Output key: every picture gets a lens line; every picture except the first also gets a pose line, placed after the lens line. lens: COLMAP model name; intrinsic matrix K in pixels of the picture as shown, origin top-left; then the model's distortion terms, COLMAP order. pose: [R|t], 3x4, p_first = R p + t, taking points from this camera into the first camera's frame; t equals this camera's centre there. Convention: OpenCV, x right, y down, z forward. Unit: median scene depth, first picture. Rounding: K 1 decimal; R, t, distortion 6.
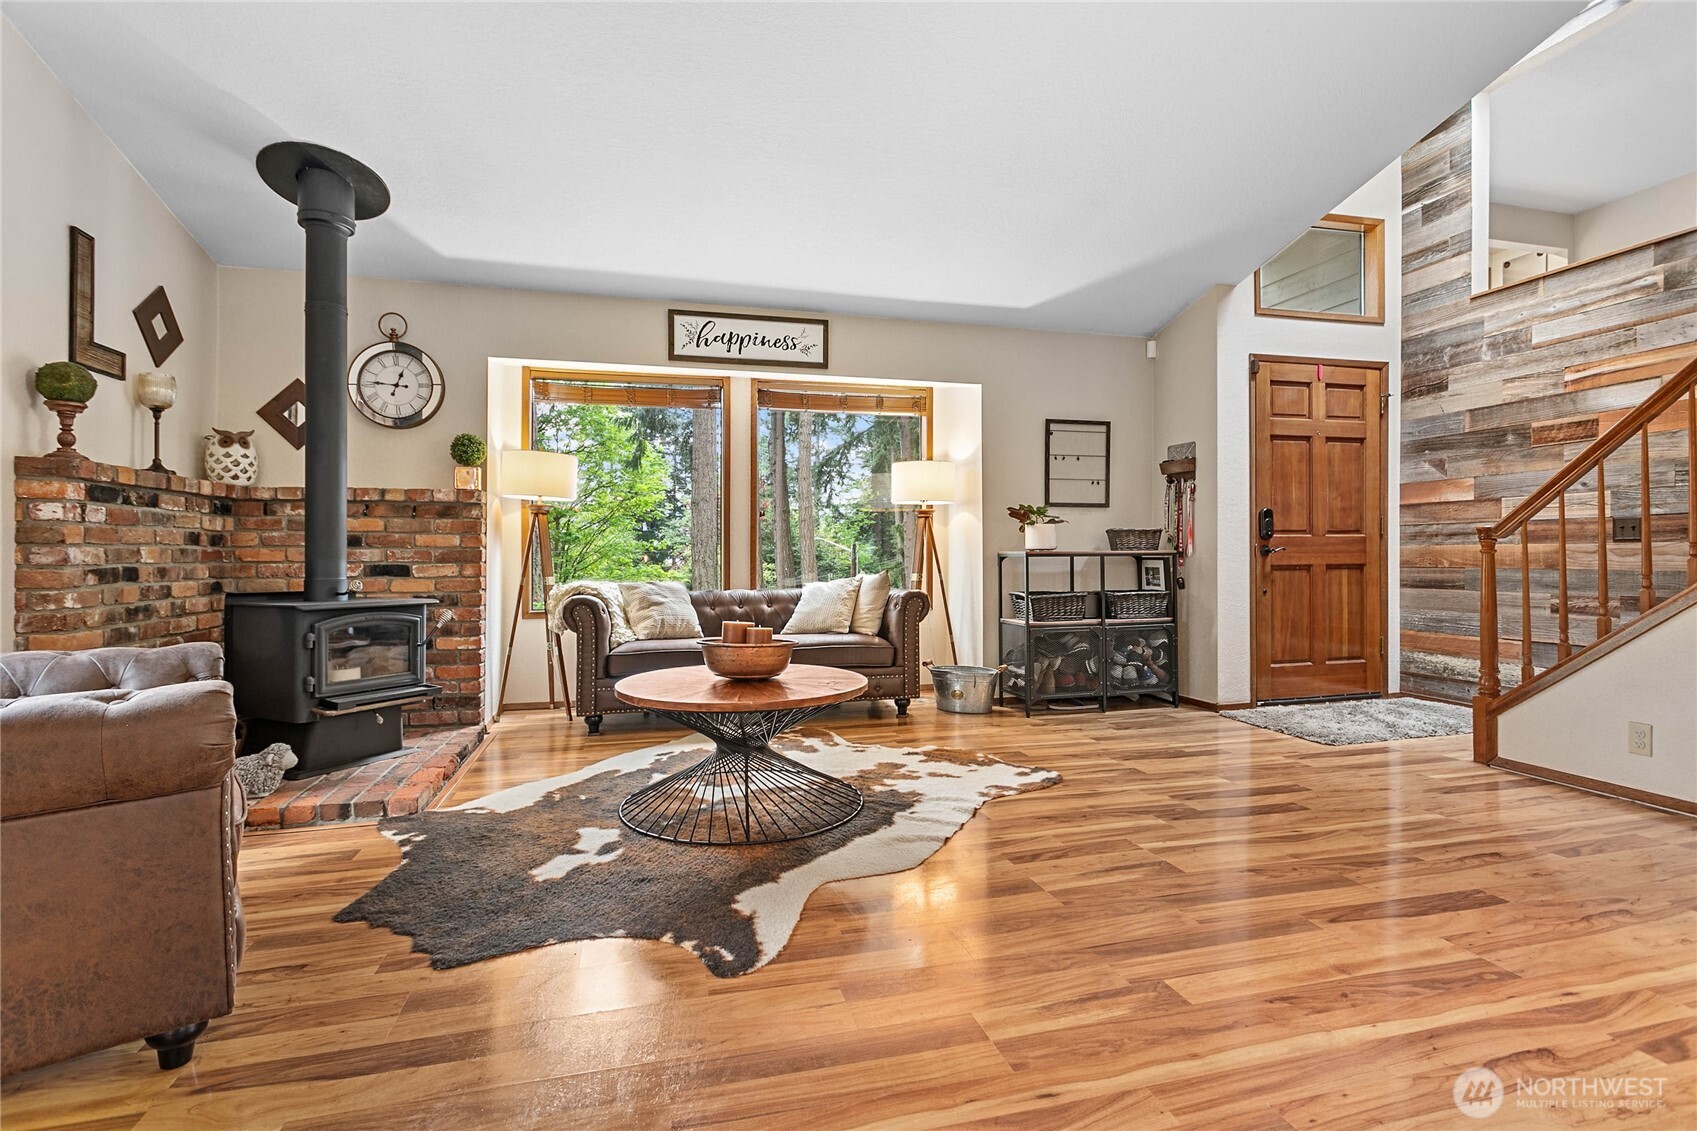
lens RADIAL K [[807.3, 0, 849.3], [0, 807.3, 553.6], [0, 0, 1]] dist [0.000736, 0.002702]
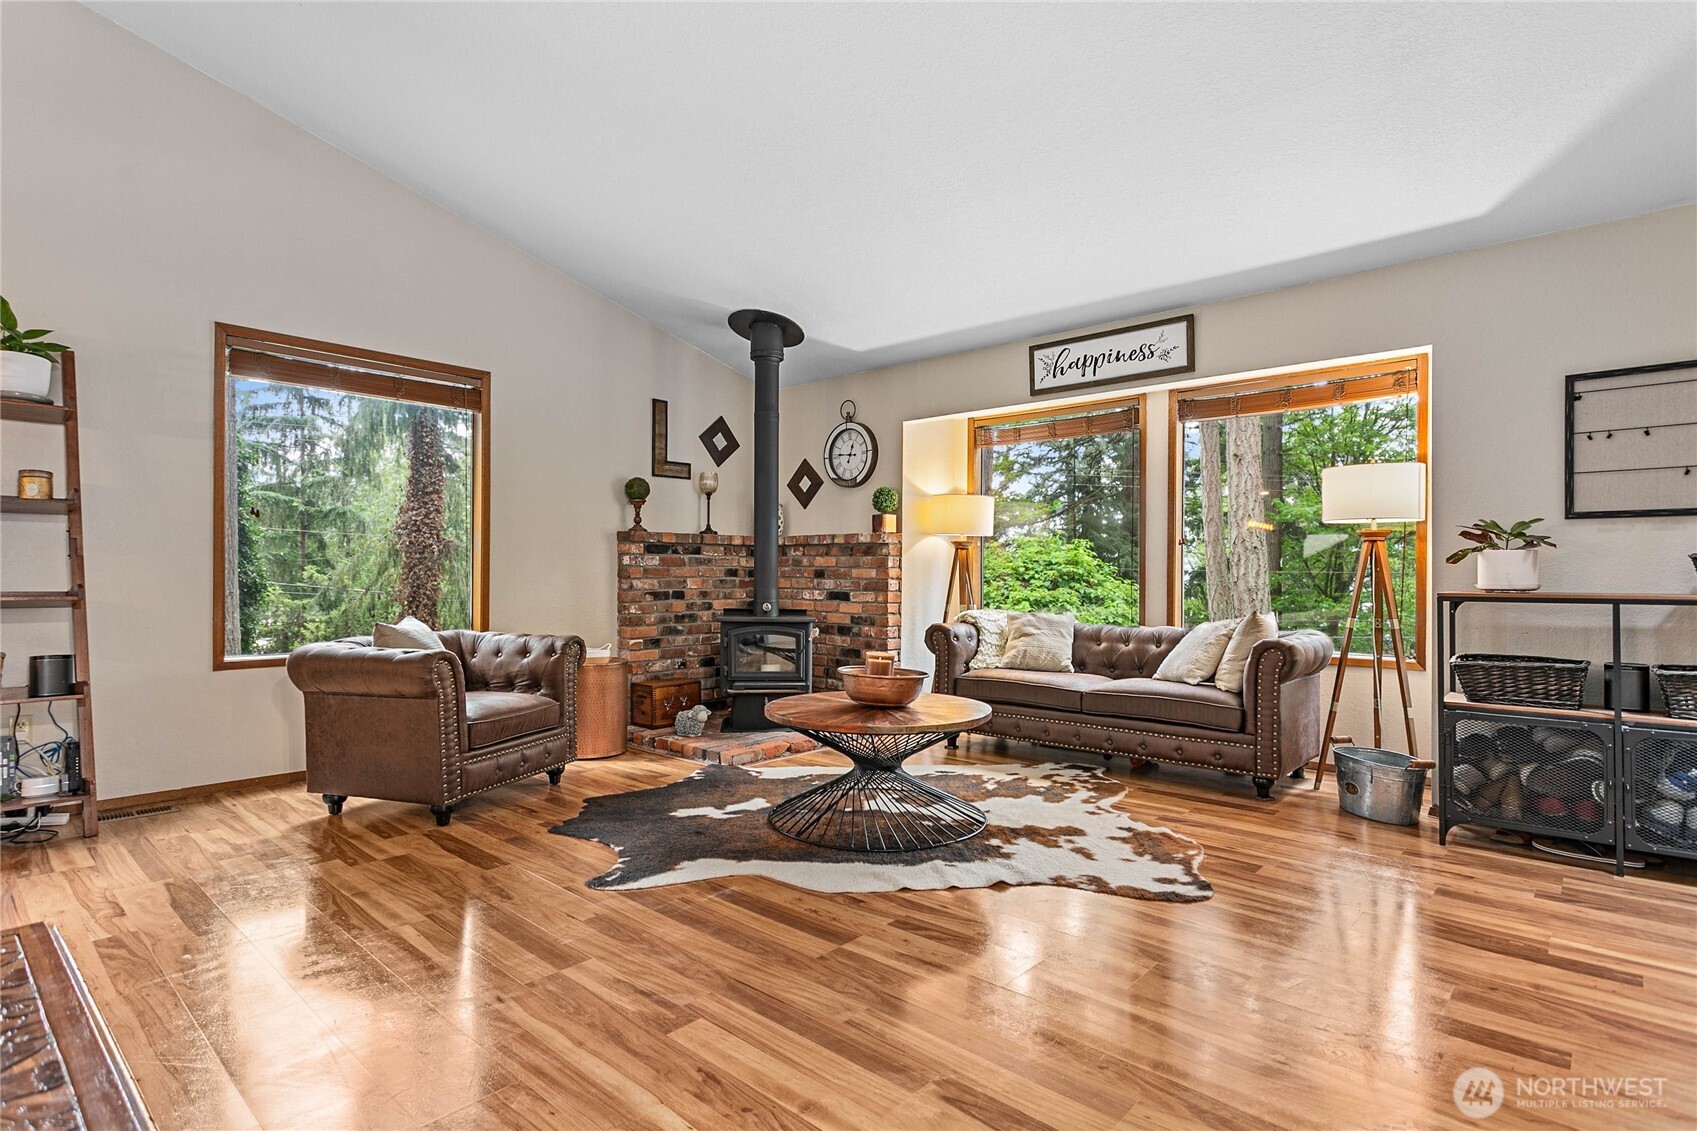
lens RADIAL K [[849.5, 0, 841.5], [0, 849.5, 573.1], [0, 0, 1]] dist [-0.008856, 0.004523]
pose [[0.544835, 0.005756, -0.838523, 0.632278], [-0.004674, 0.999982, 0.003828, -0.022849], [0.838530, 0.001833, 0.544852, 0.250707]]
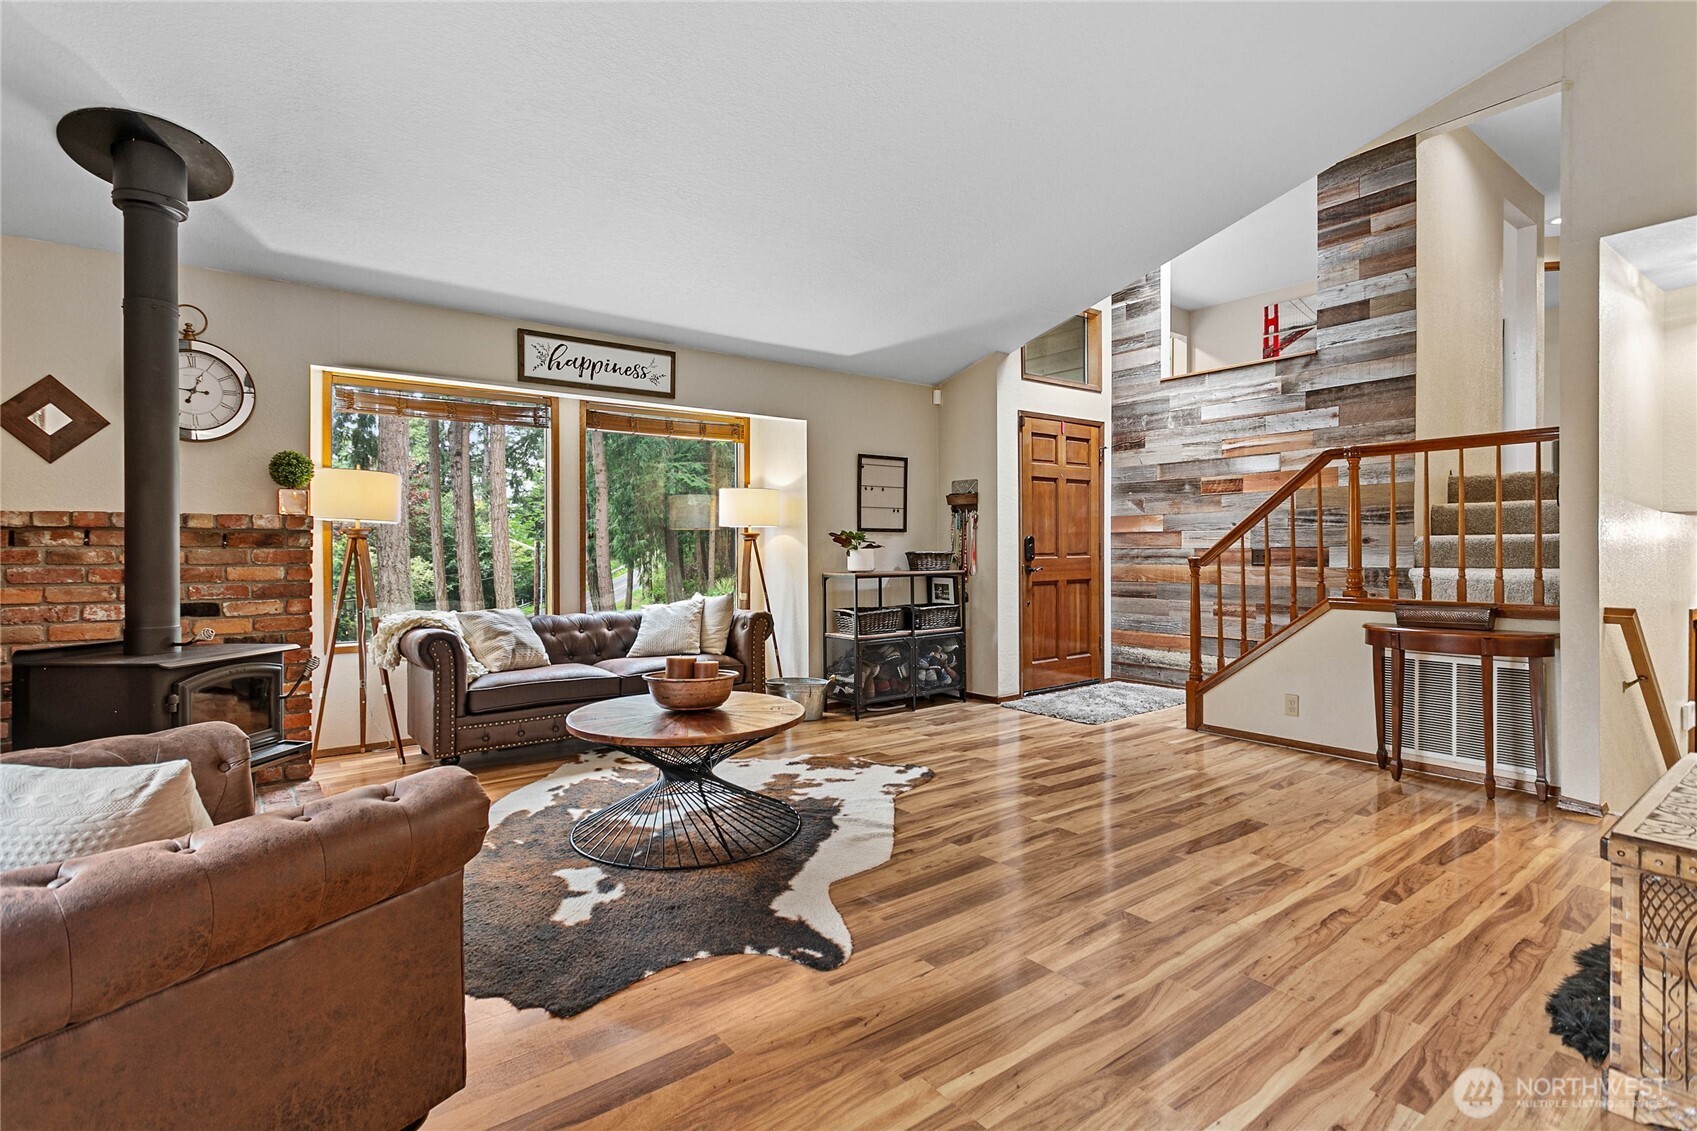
lens RADIAL K [[807.3, 0, 841.2], [0, 807.3, 556.2], [0, 0, 1]] dist [0.000736, 0.002702]
pose [[0.926743, -0.003693, 0.375677, -0.266173], [0.000650, 0.999966, 0.008226, -0.043856], [-0.375694, -0.007379, 0.926714, -0.048318]]
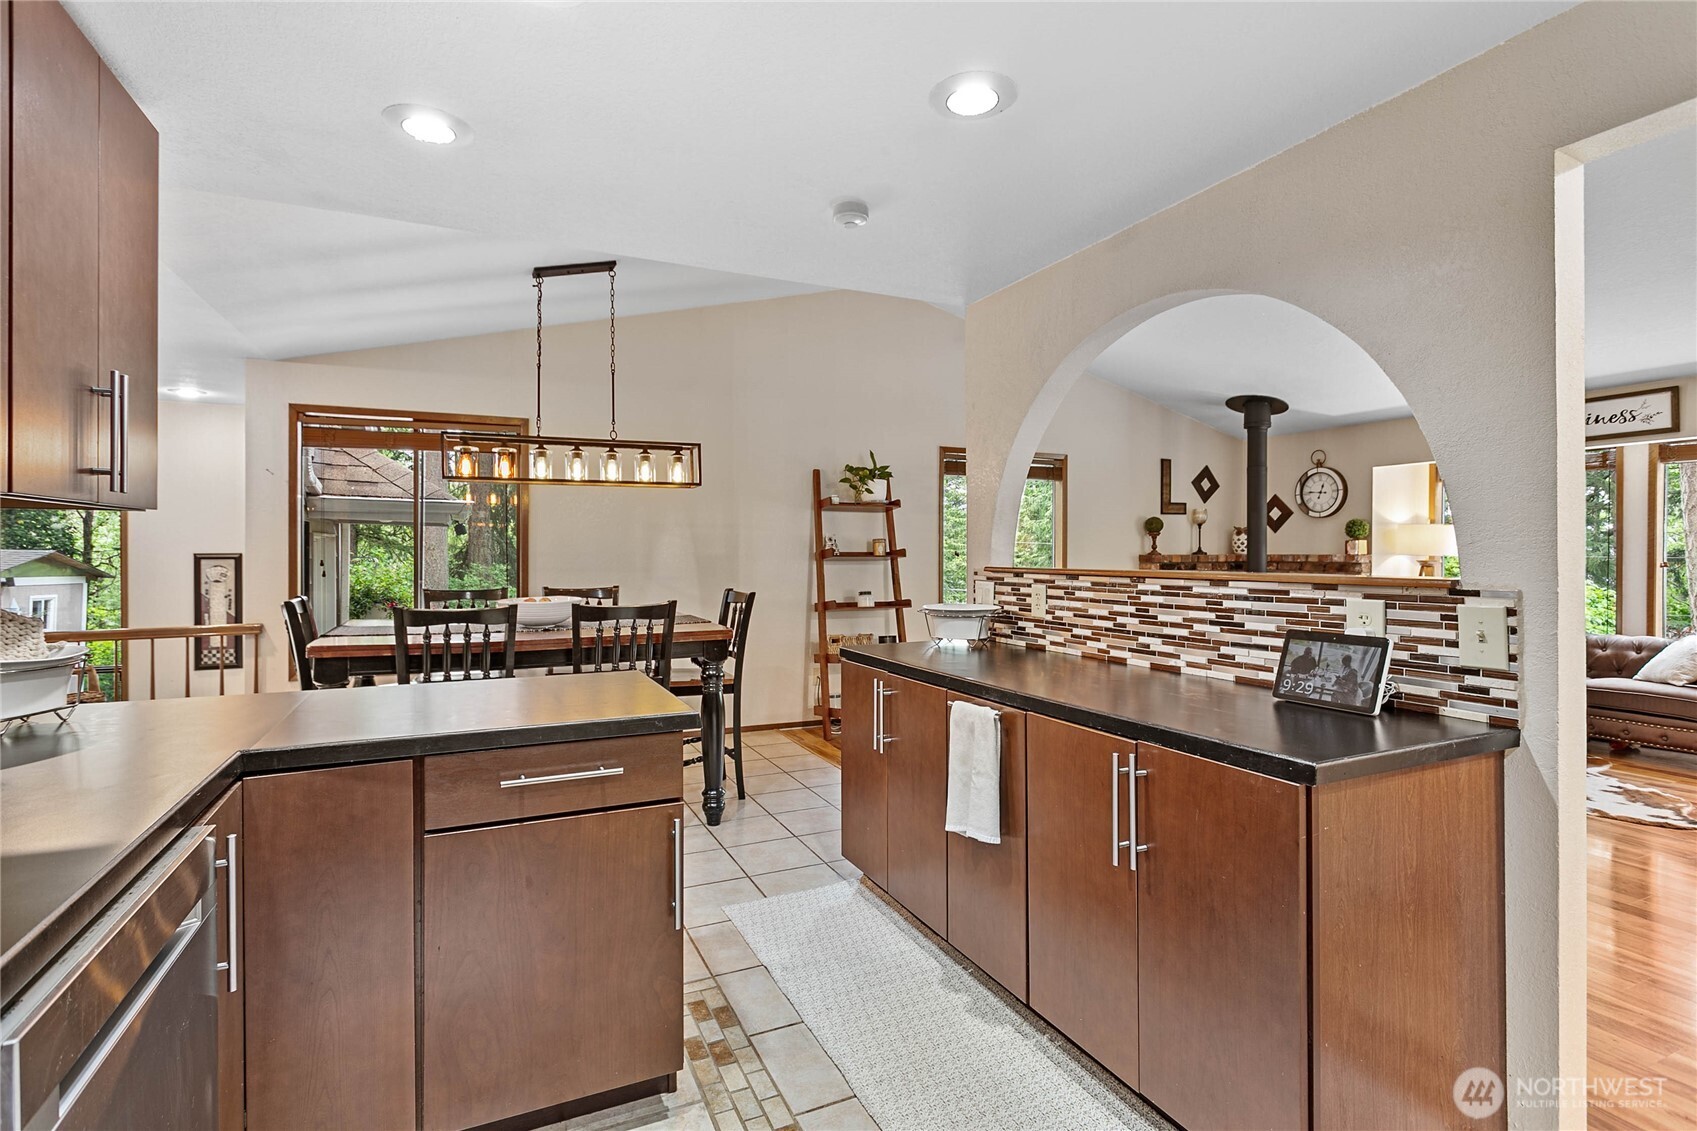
lens RADIAL K [[807.3, 0, 847.3], [0, 807.3, 558.4], [0, 0, 1]] dist [0.000736, 0.002702]
pose [[0.181310, 0.008889, -0.983386, 0.986508], [0.000864, 0.999957, 0.009198, -0.092379], [0.983426, -0.002517, 0.181294, -0.300579]]
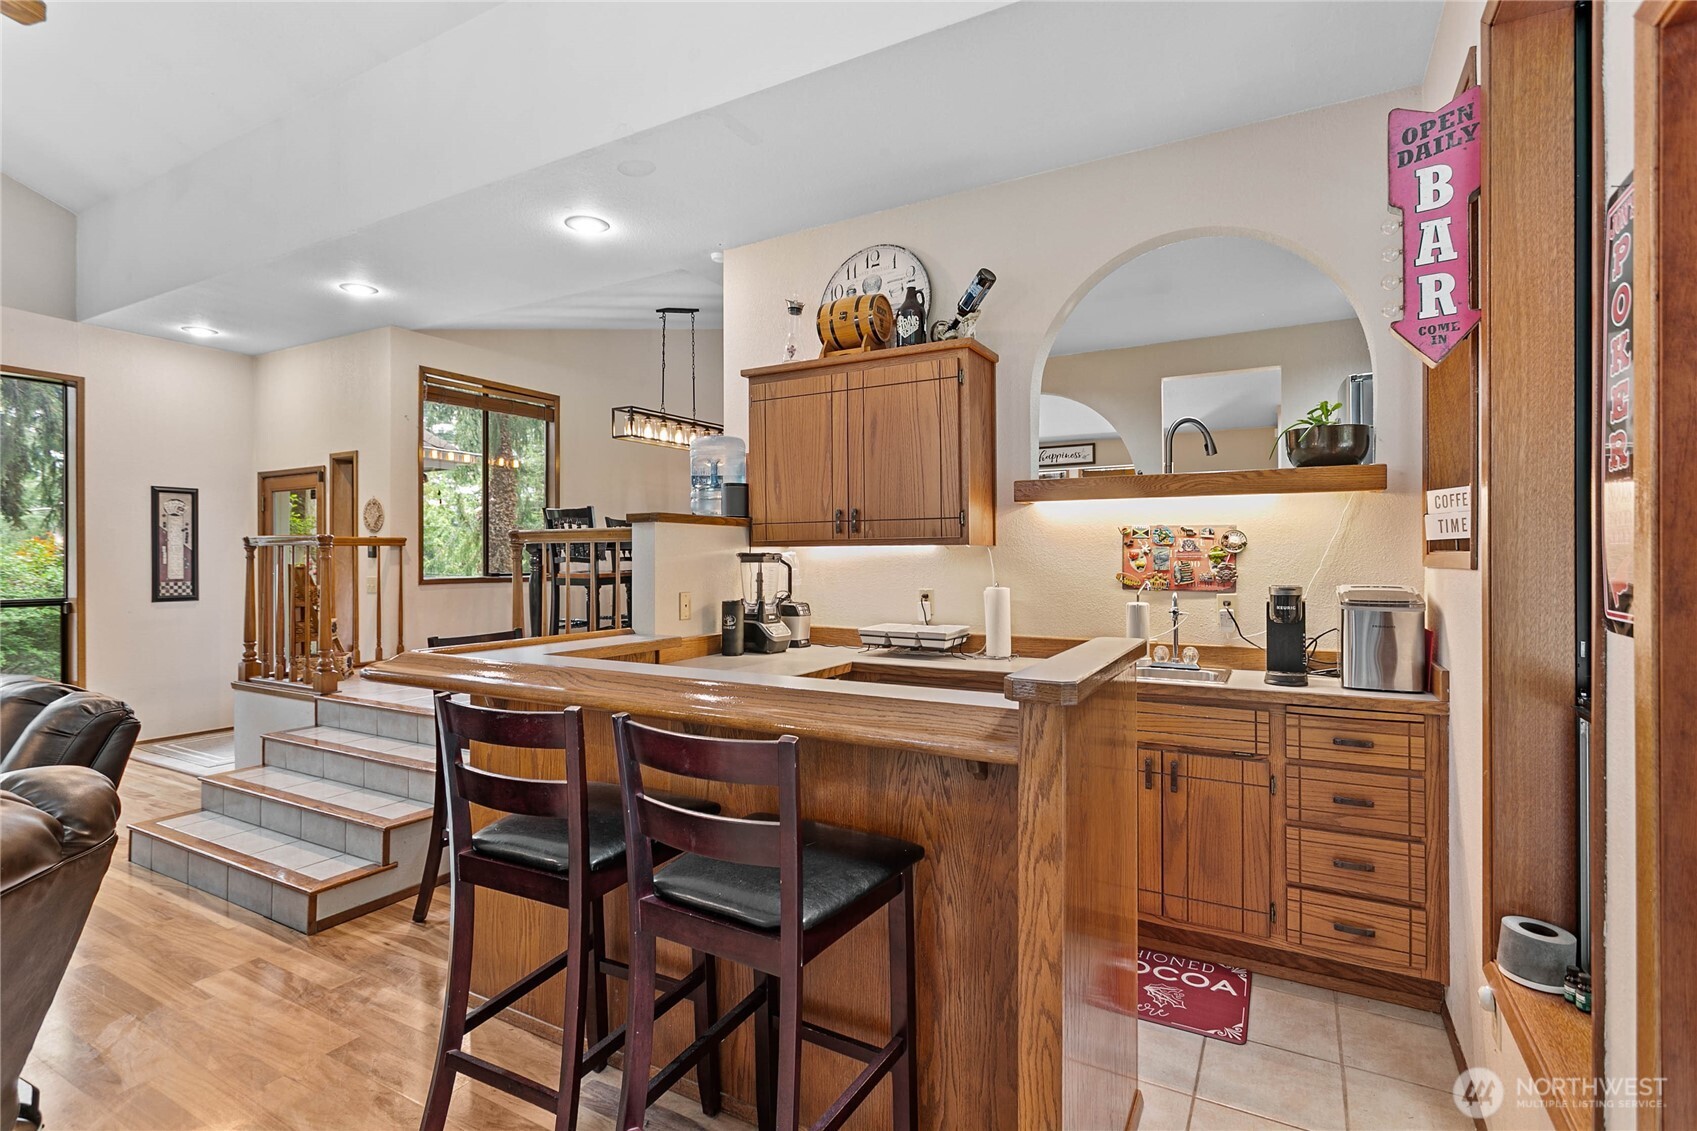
lens RADIAL K [[807.3, 0, 853.5], [0, 807.3, 560.0], [0, 0, 1]] dist [0.000736, 0.002702]
pose [[0.710745, 0.002290, -0.703446, 1.302887], [0.000133, 0.999994, 0.003389, 0.048585], [0.703450, -0.002502, 0.710741, -1.404227]]
